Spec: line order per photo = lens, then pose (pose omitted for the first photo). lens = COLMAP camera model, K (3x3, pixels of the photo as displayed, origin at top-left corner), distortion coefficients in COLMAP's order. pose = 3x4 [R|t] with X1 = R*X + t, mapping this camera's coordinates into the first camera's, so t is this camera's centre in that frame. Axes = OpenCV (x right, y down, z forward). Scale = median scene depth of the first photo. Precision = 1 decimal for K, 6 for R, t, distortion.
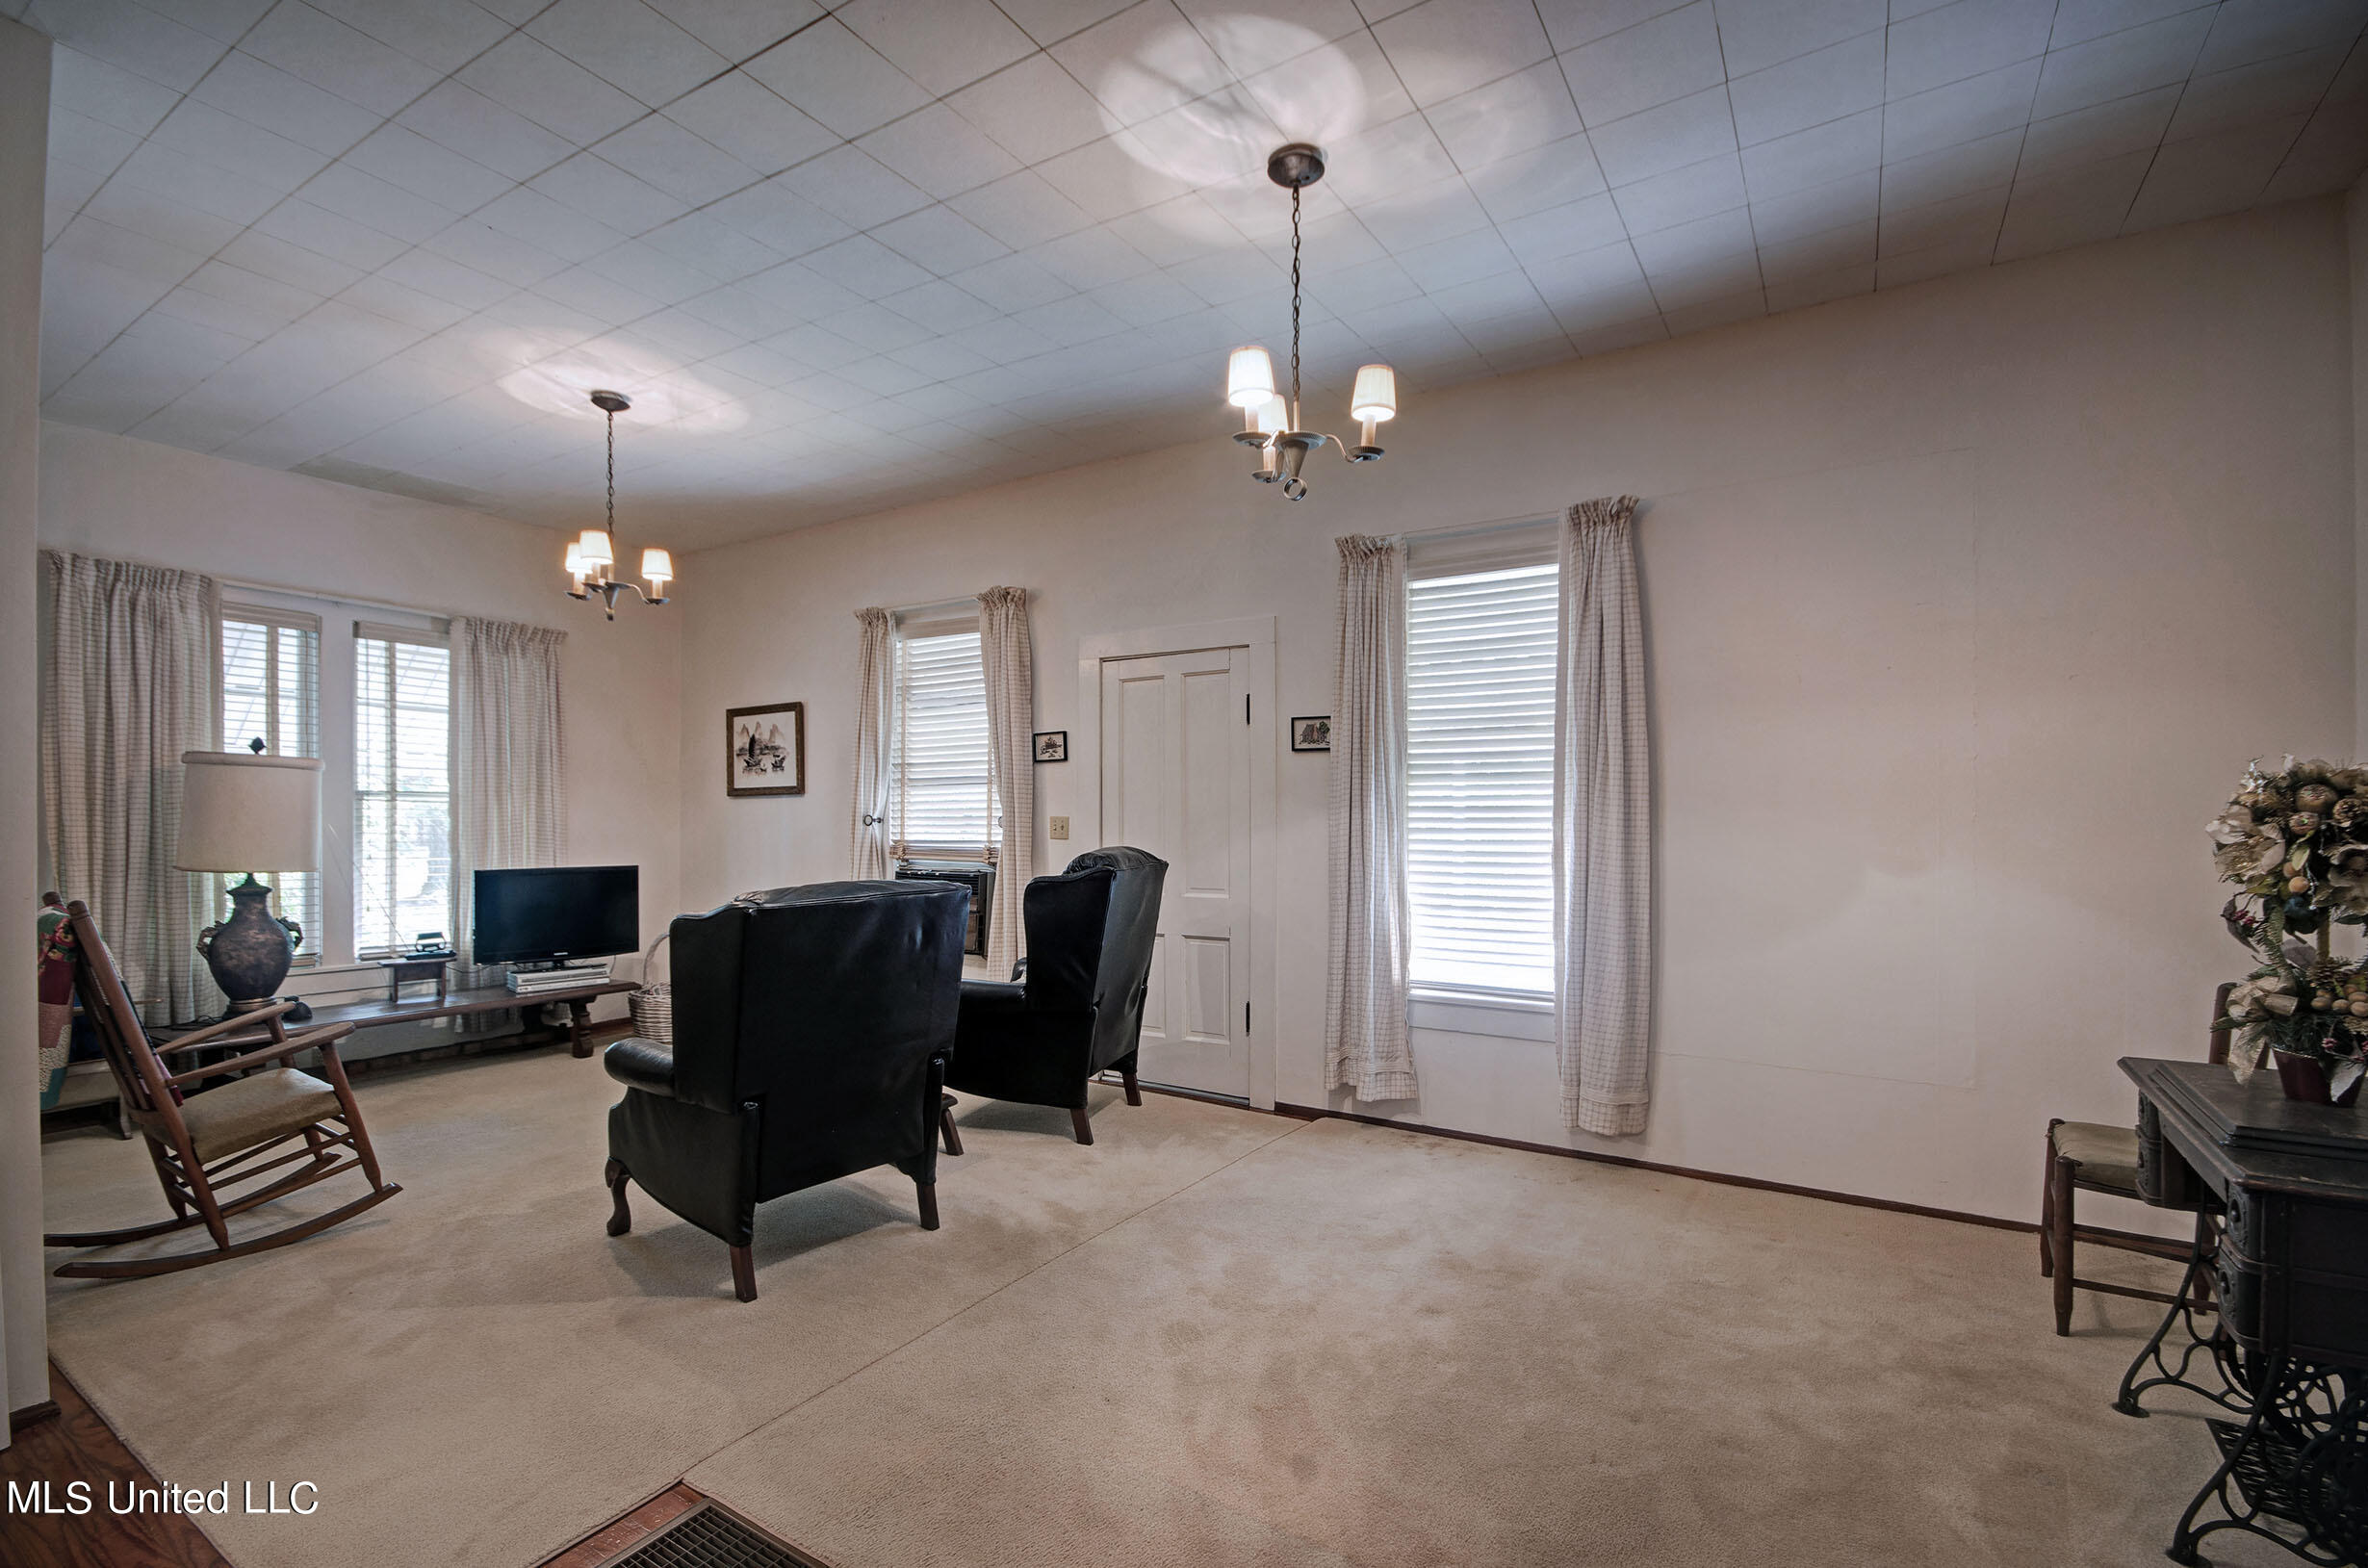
lens RADIAL K [[1042.0, 0, 1194.0], [0, 1042.0, 807.3], [0, 0, 1]] dist [-0.010205, -0.000650]
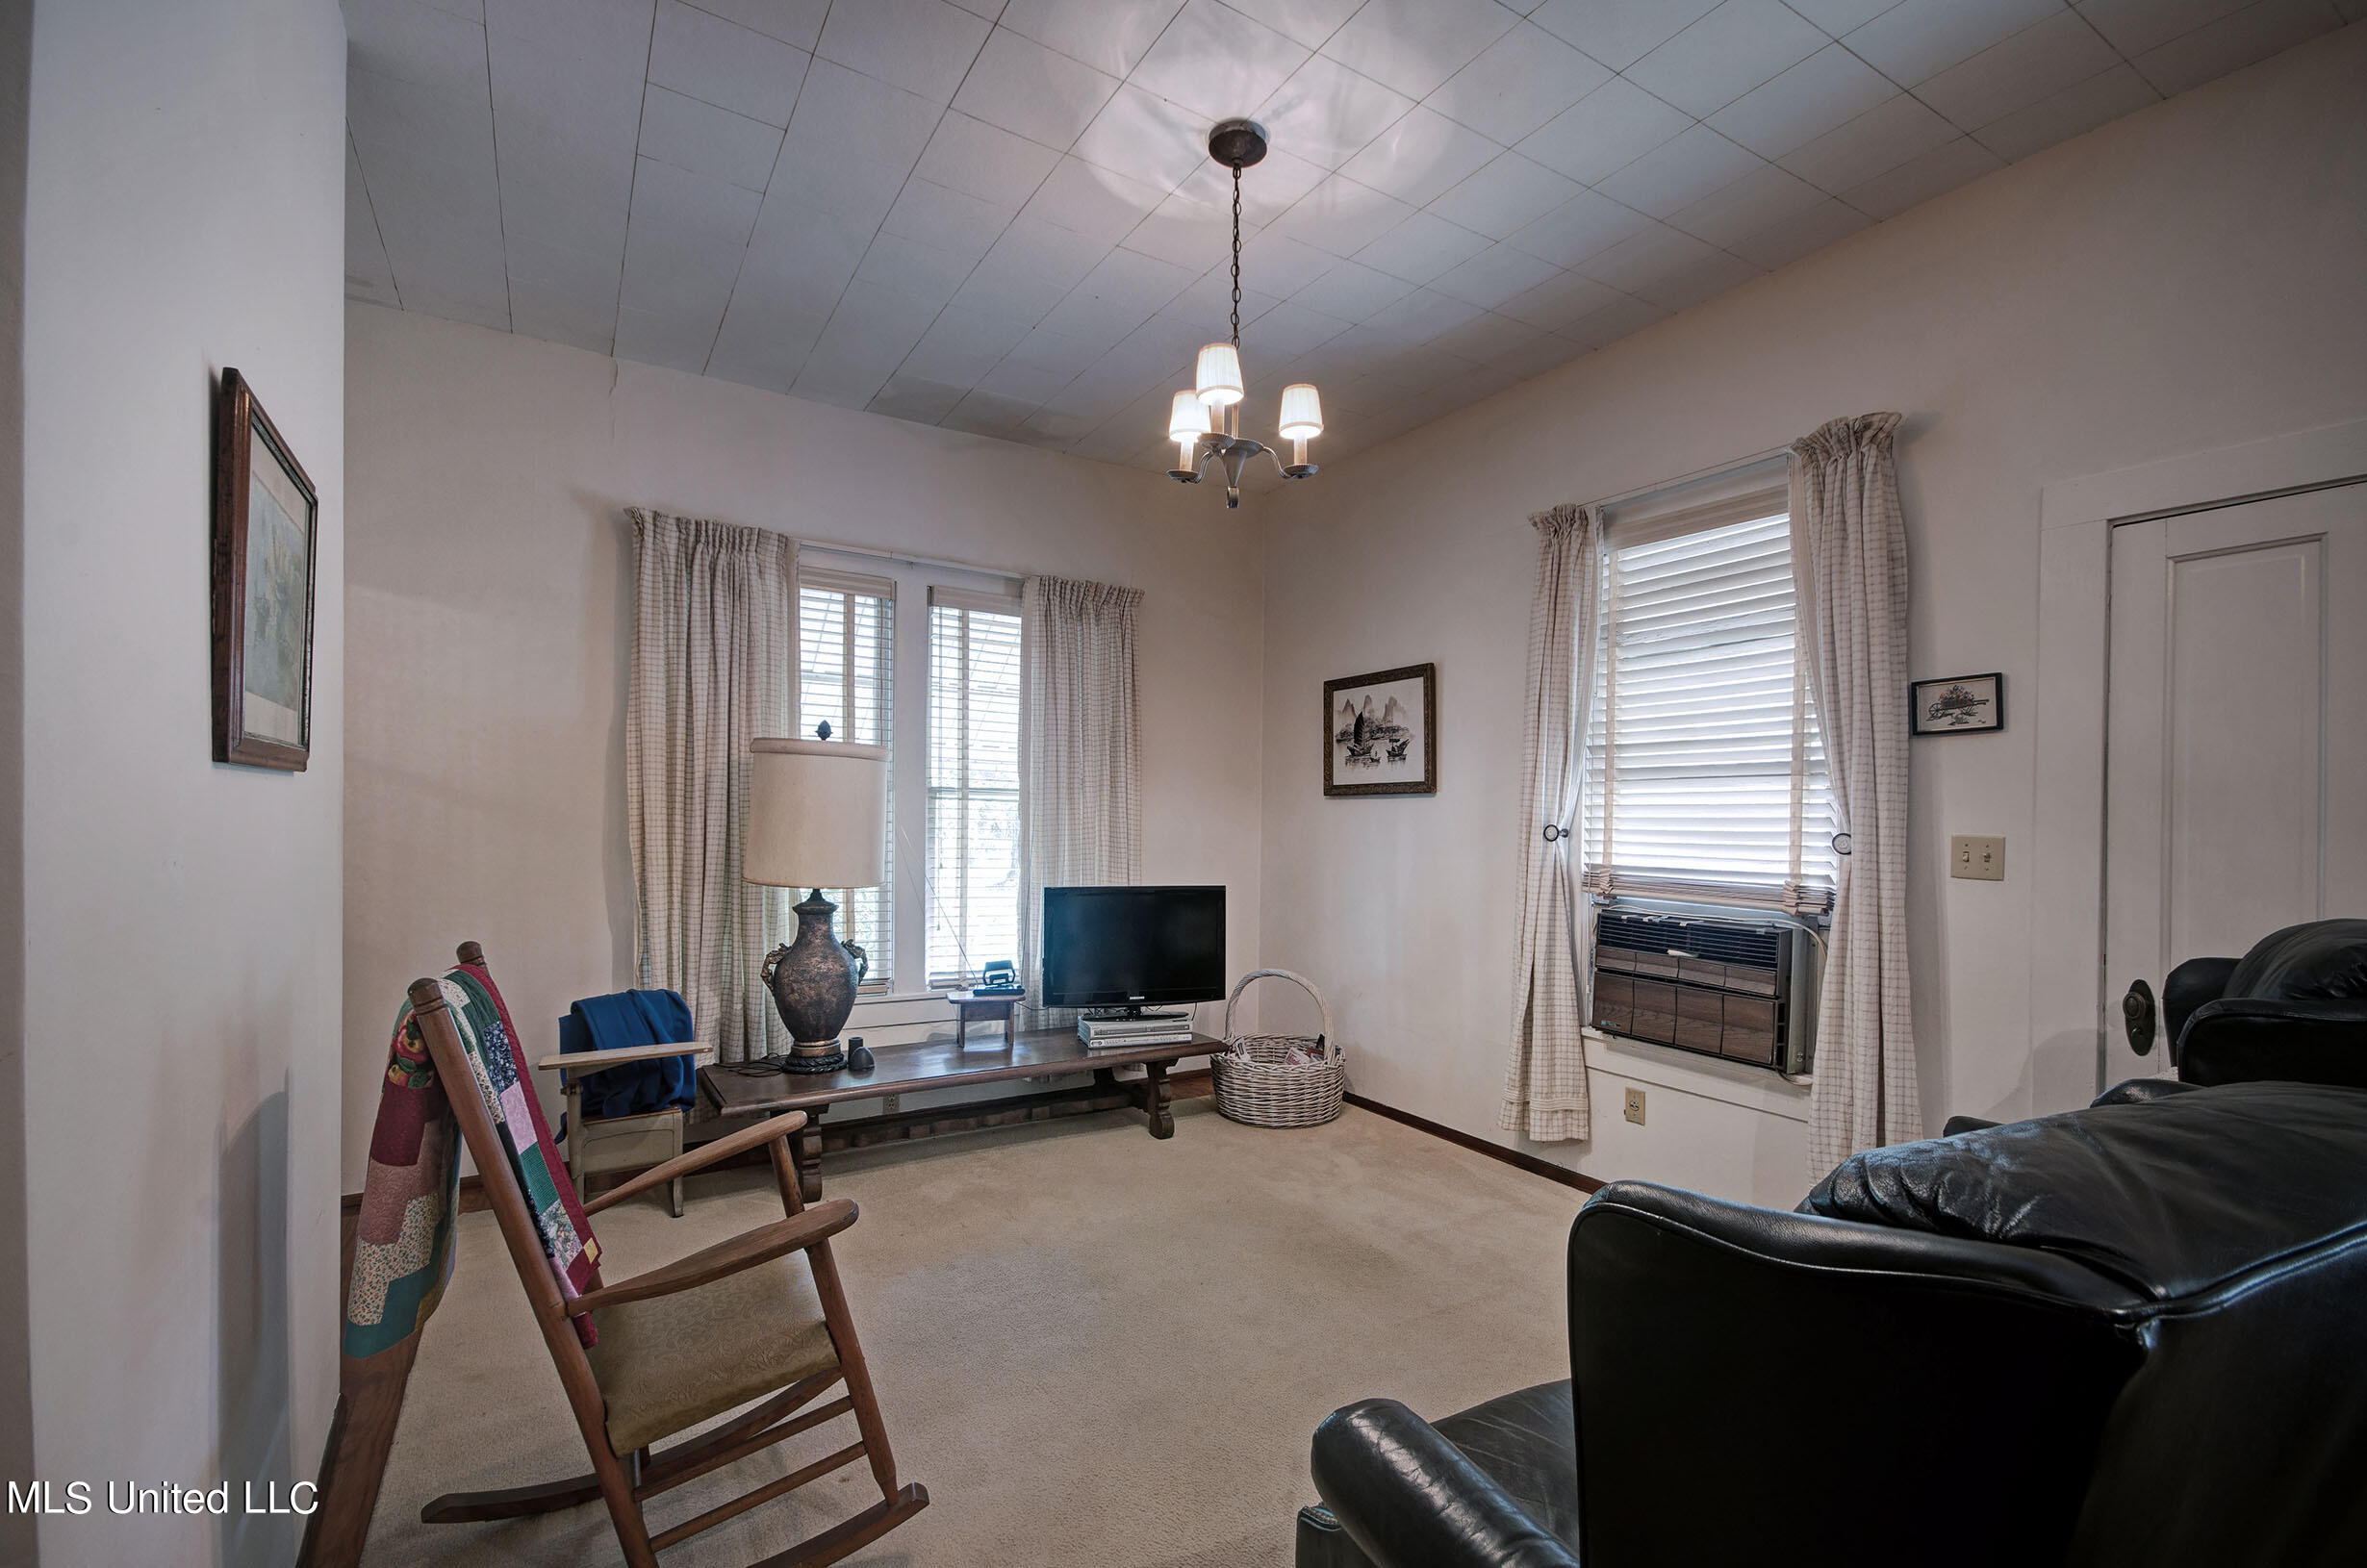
lens RADIAL K [[1041.5, 0, 1193.5], [0, 1041.5, 807.3], [0, 0, 1]] dist [-0.010205, -0.000650]
pose [[0.893024, 0.009379, -0.449912, -0.232234], [-0.009537, 0.999953, 0.001916, -0.003117], [0.449909, 0.002580, 0.893071, 0.335597]]
